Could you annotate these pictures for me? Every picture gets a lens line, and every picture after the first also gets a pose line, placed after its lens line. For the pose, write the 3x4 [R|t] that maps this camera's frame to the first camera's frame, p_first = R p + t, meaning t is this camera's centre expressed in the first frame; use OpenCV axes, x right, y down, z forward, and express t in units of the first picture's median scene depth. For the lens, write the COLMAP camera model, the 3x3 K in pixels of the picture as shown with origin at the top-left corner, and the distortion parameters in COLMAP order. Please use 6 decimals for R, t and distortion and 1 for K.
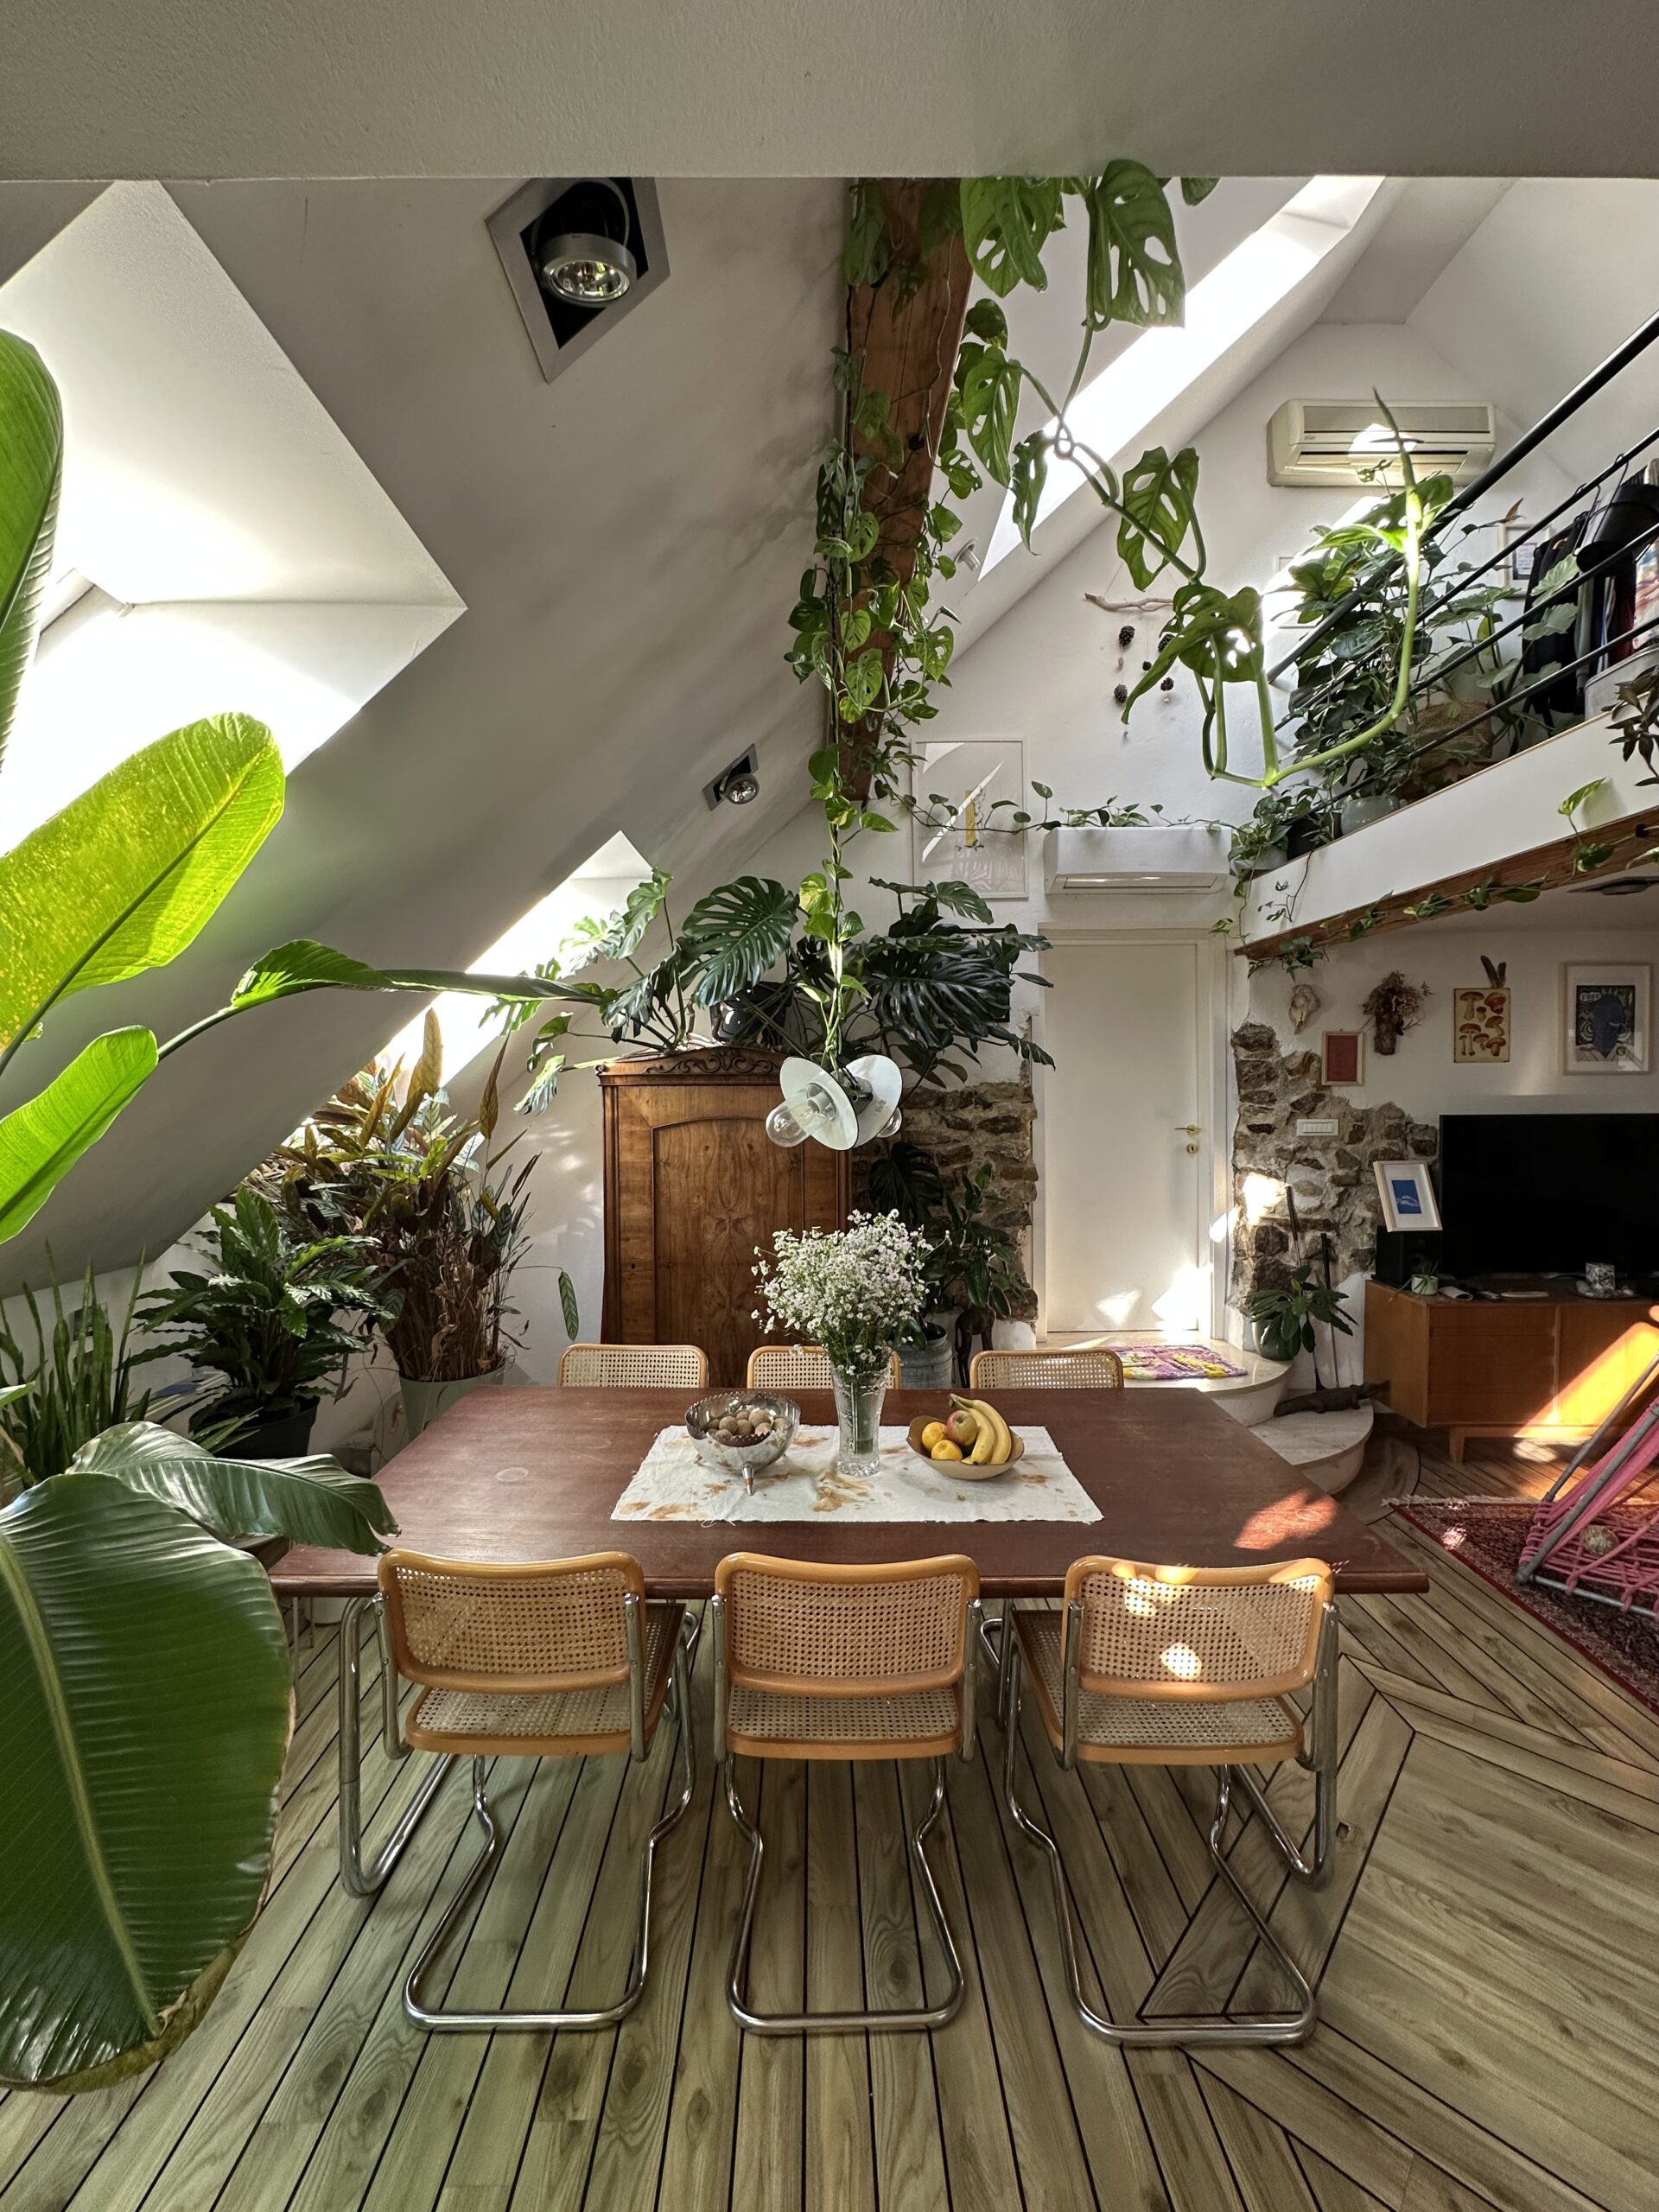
lens RADIAL K [[886.3, 0, 821.9], [0, 886.3, 1108.6], [0, 0, 1]] dist [0.000150, -0.000105]
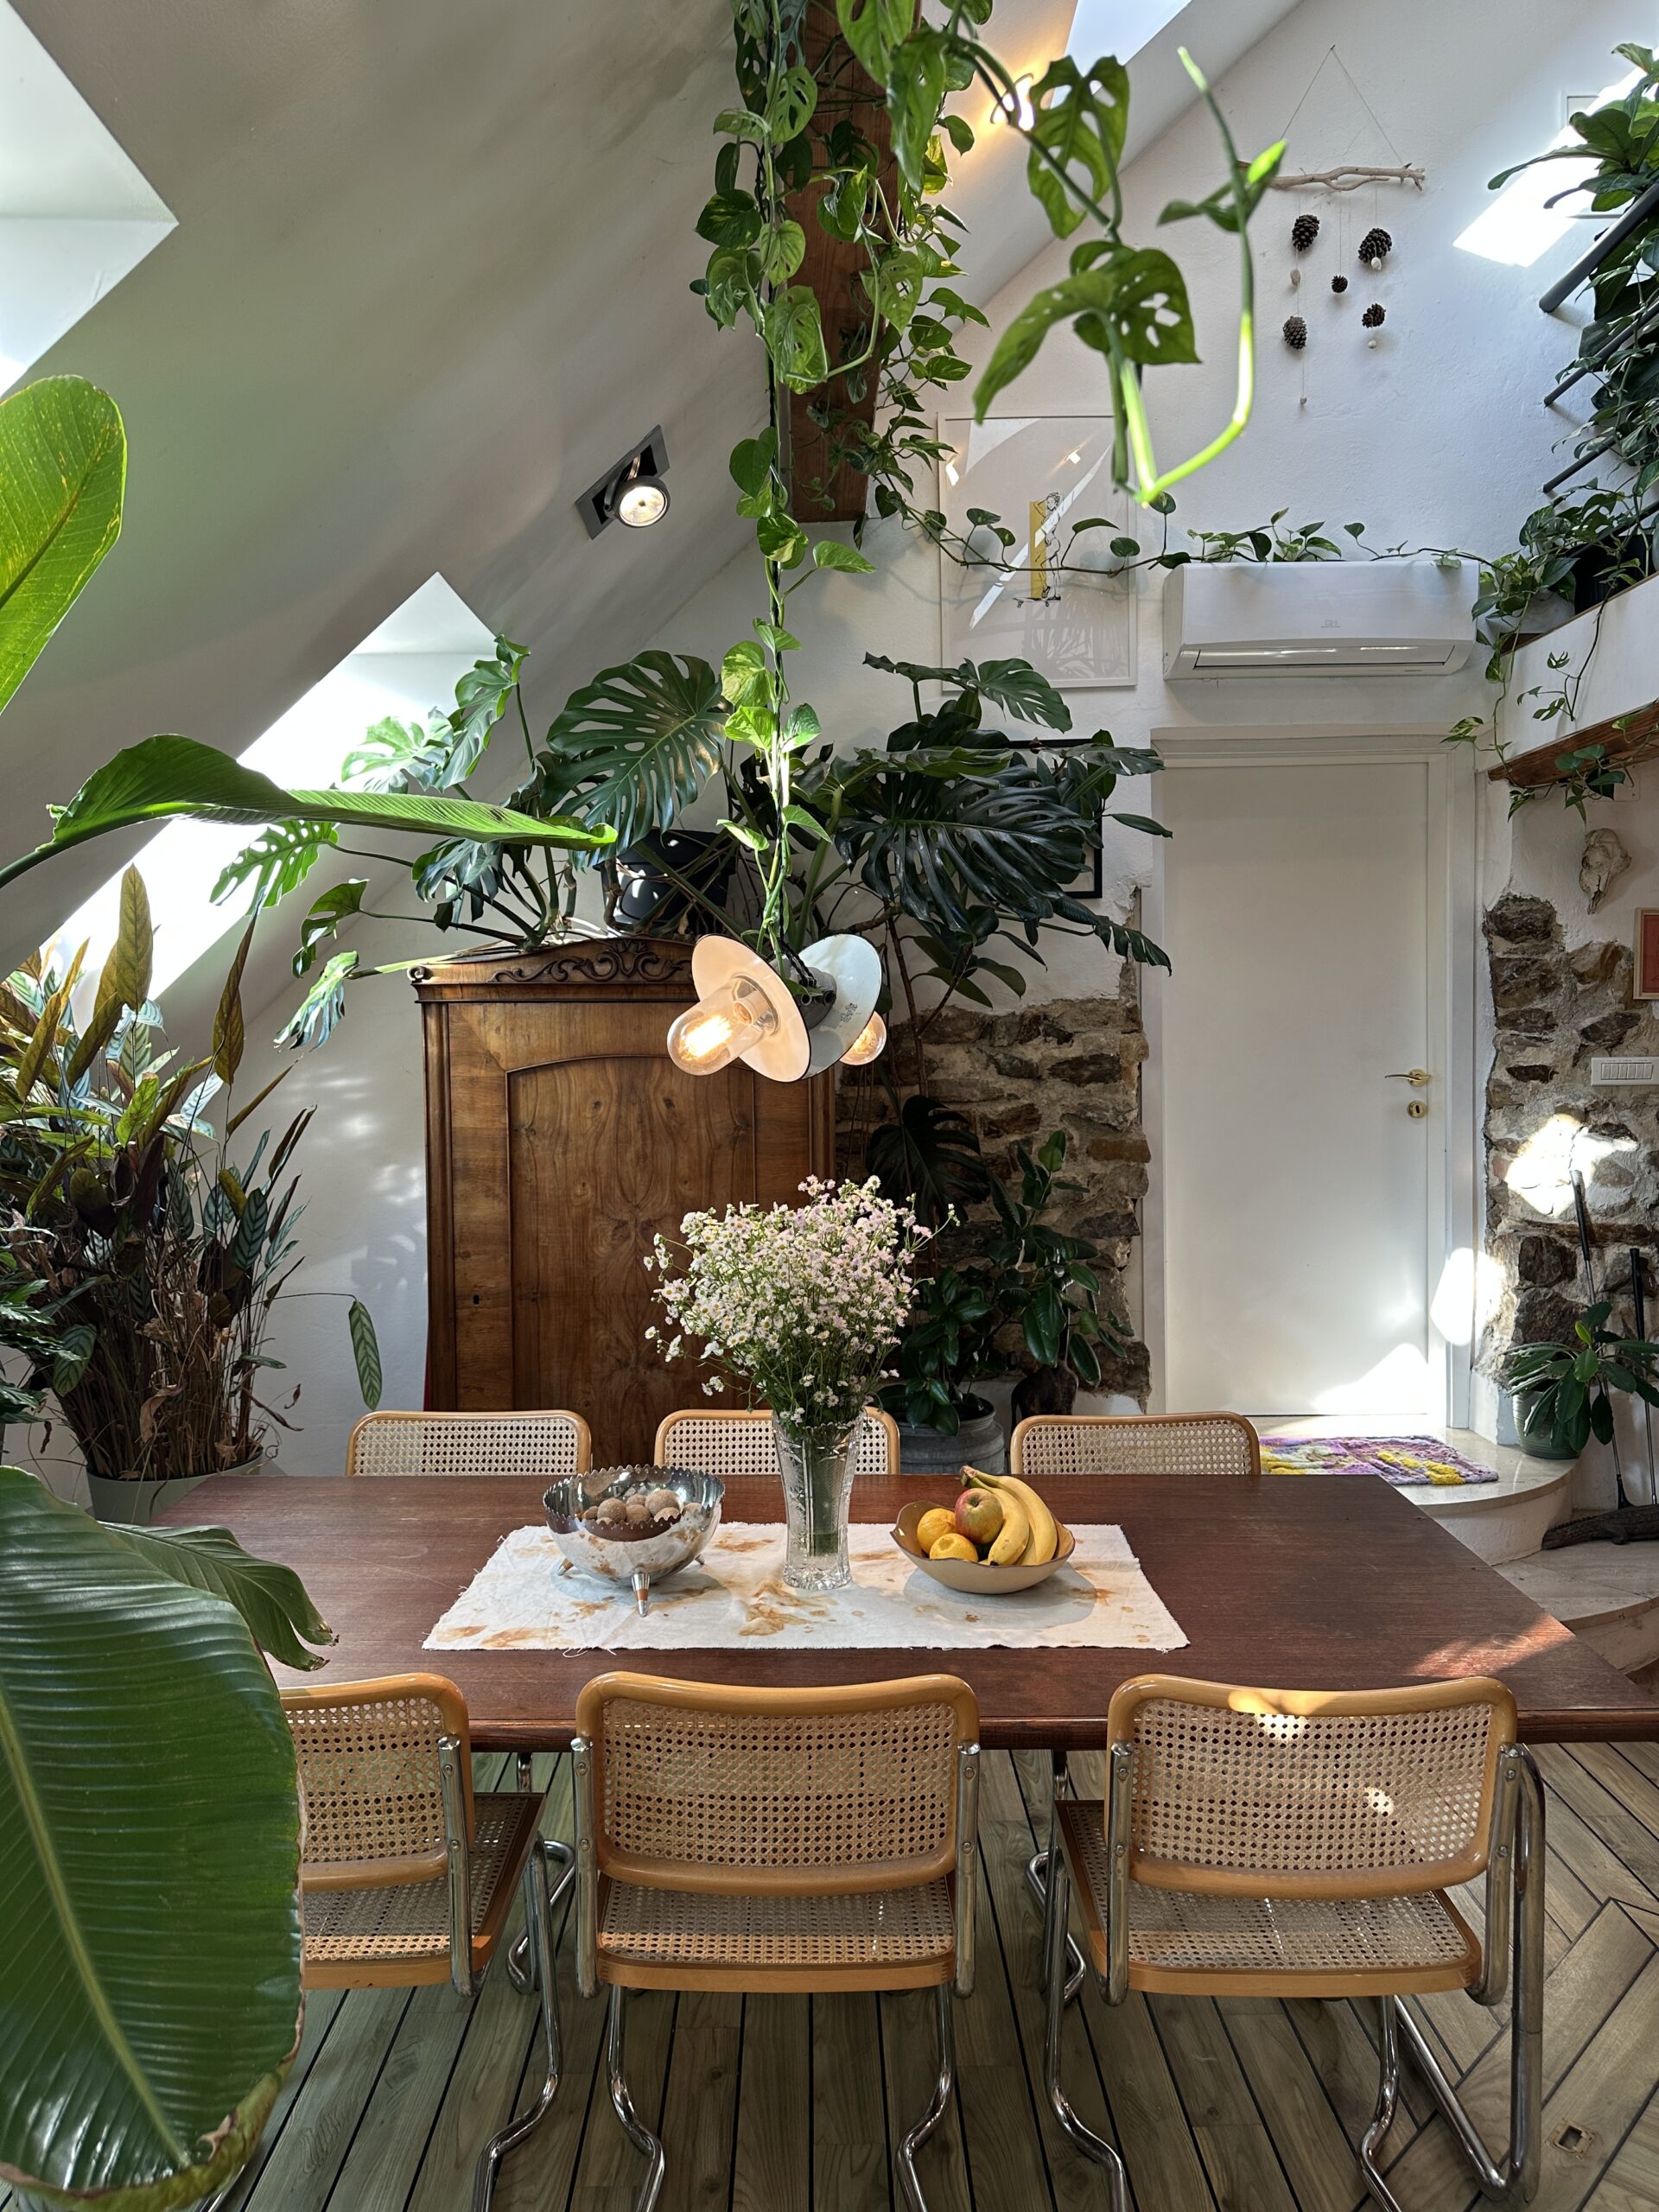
lens RADIAL K [[1556.2, 0, 829.1], [0, 1556.2, 1113.5], [0, 0, 1]] dist [0.124343, -0.154138]
pose [[0.999991, -0.004209, 0.000994, 0.028898], [0.004180, 0.999628, 0.026939, 0.022311], [-0.001107, -0.026934, 0.999637, -0.073674]]
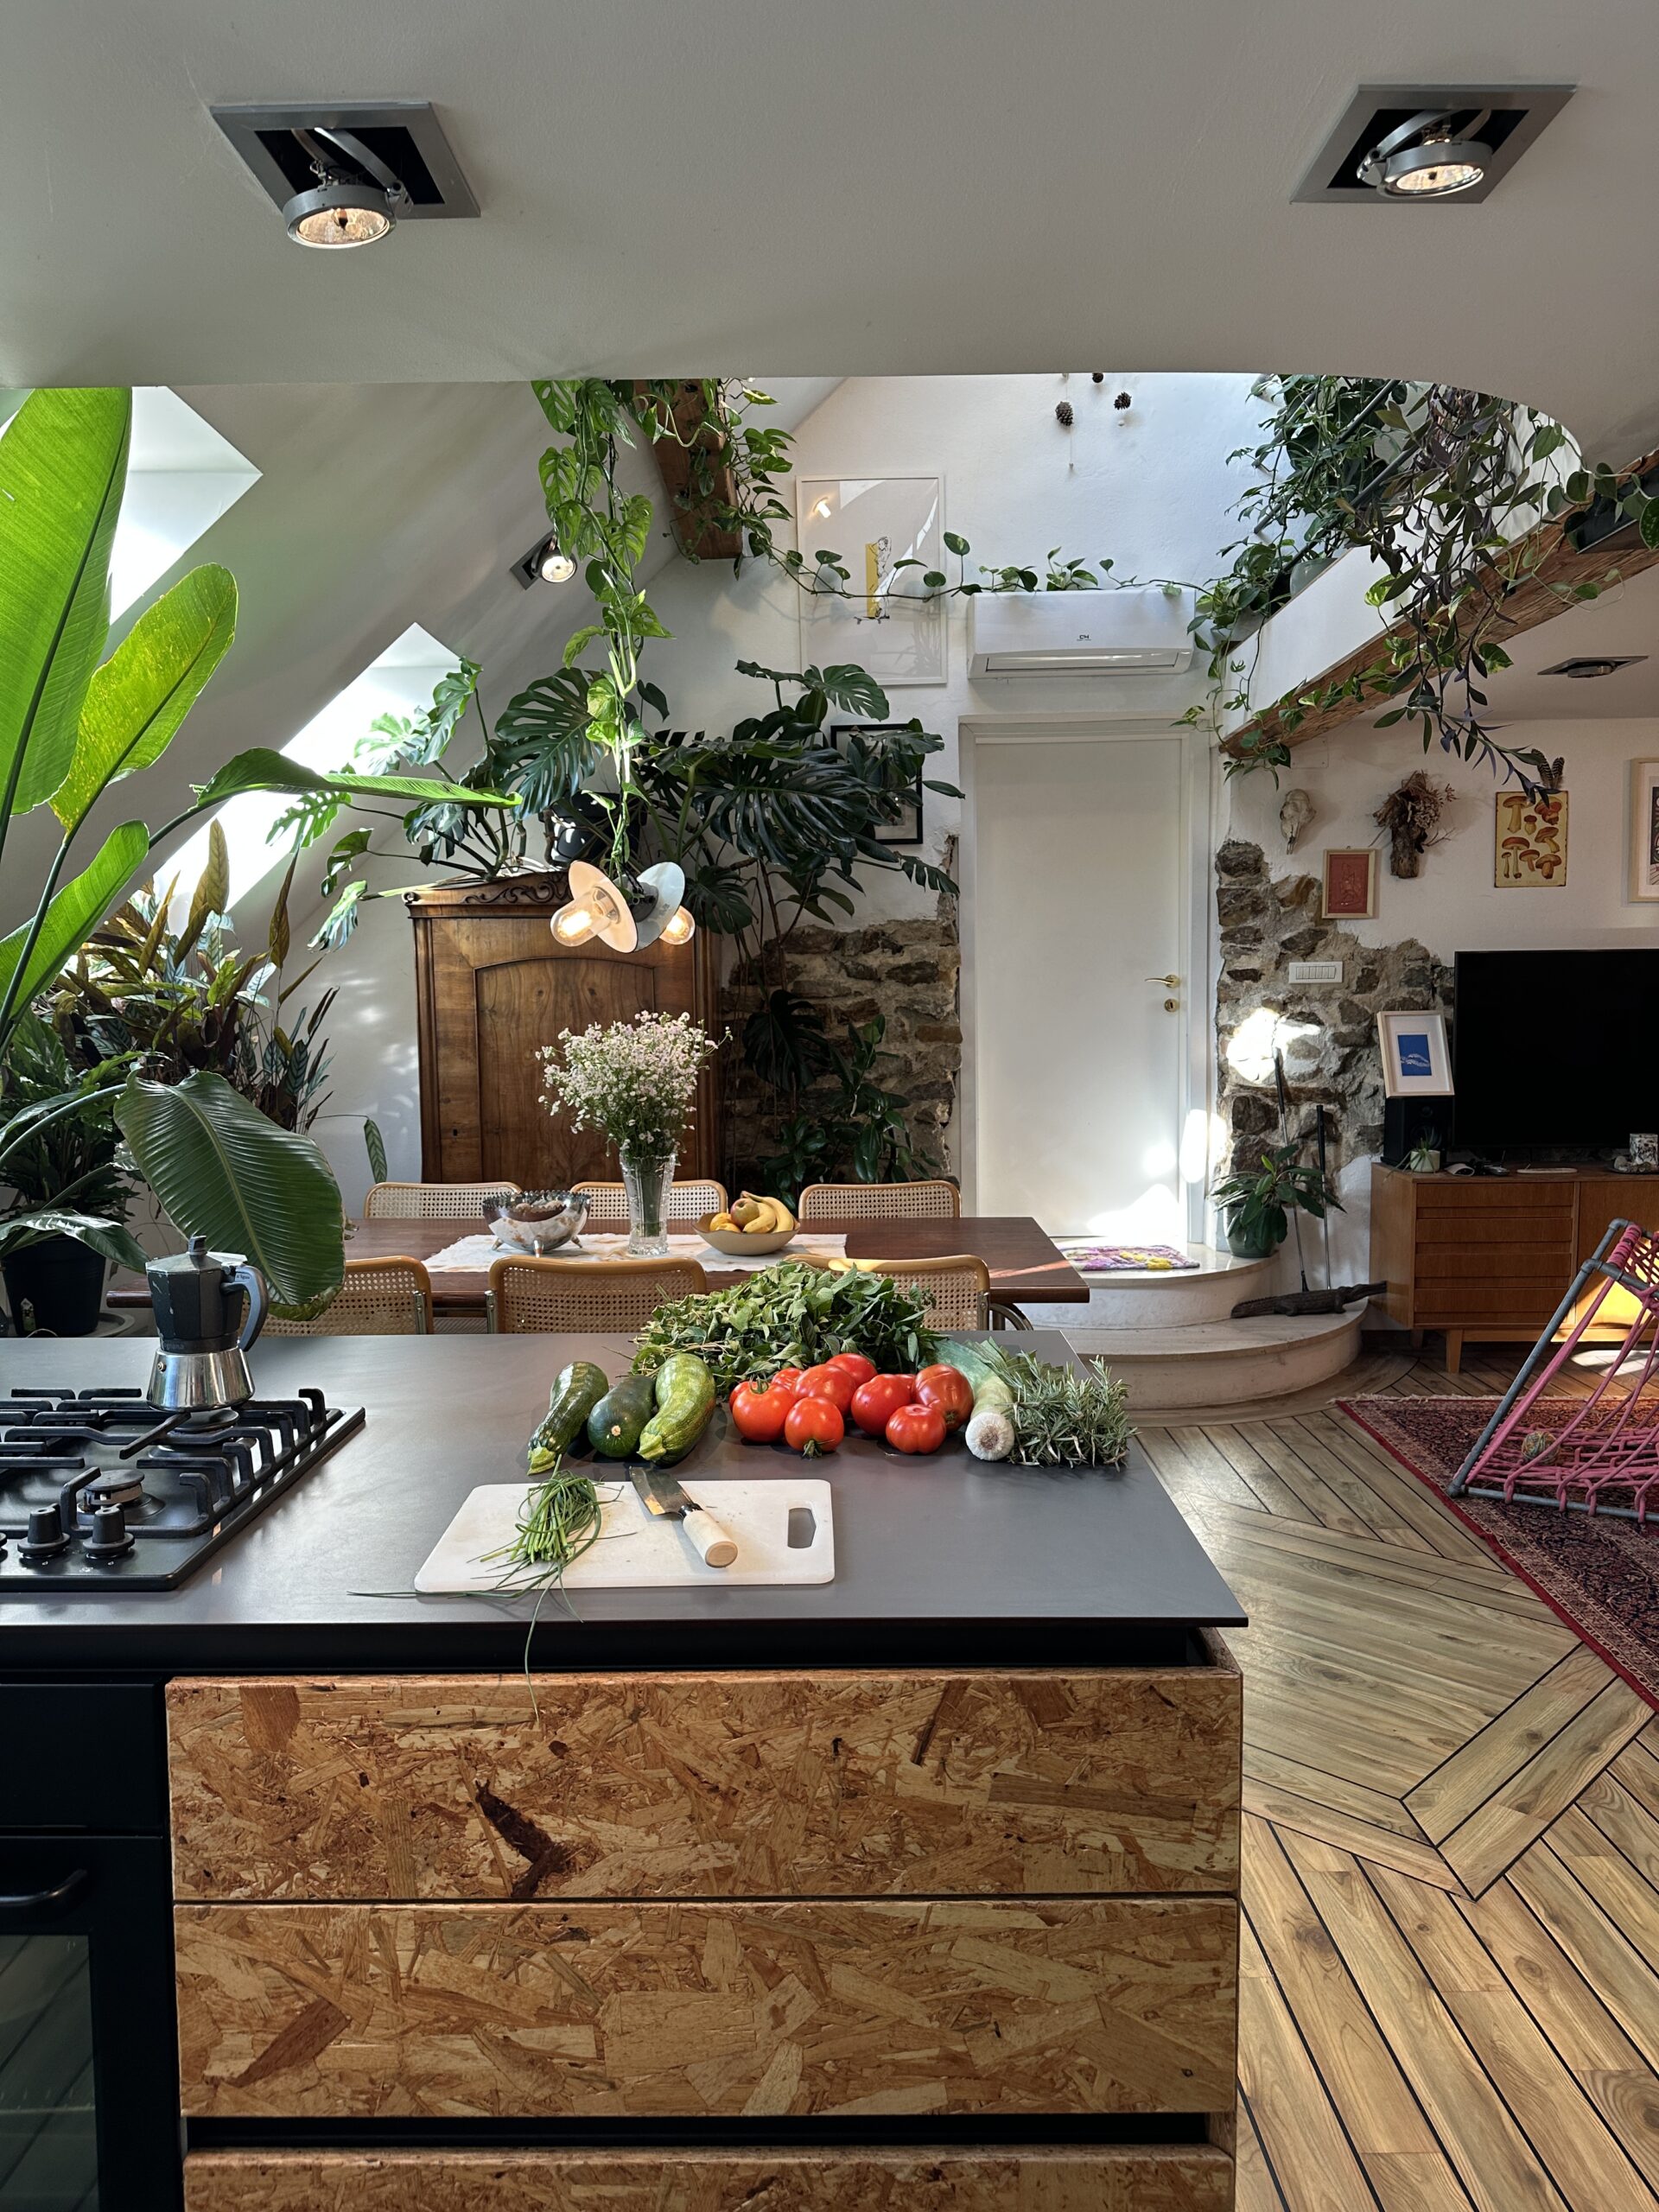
lens RADIAL K [[1548.5, 0, 820.4], [0, 1548.5, 1117.3], [0, 0, 1]] dist [0.176260, -0.347240]
pose [[0.999901, -0.004368, -0.013373, 0.157303], [0.005145, 0.998266, 0.058643, 0.077395], [0.013093, -0.058706, 0.998189, -0.489474]]
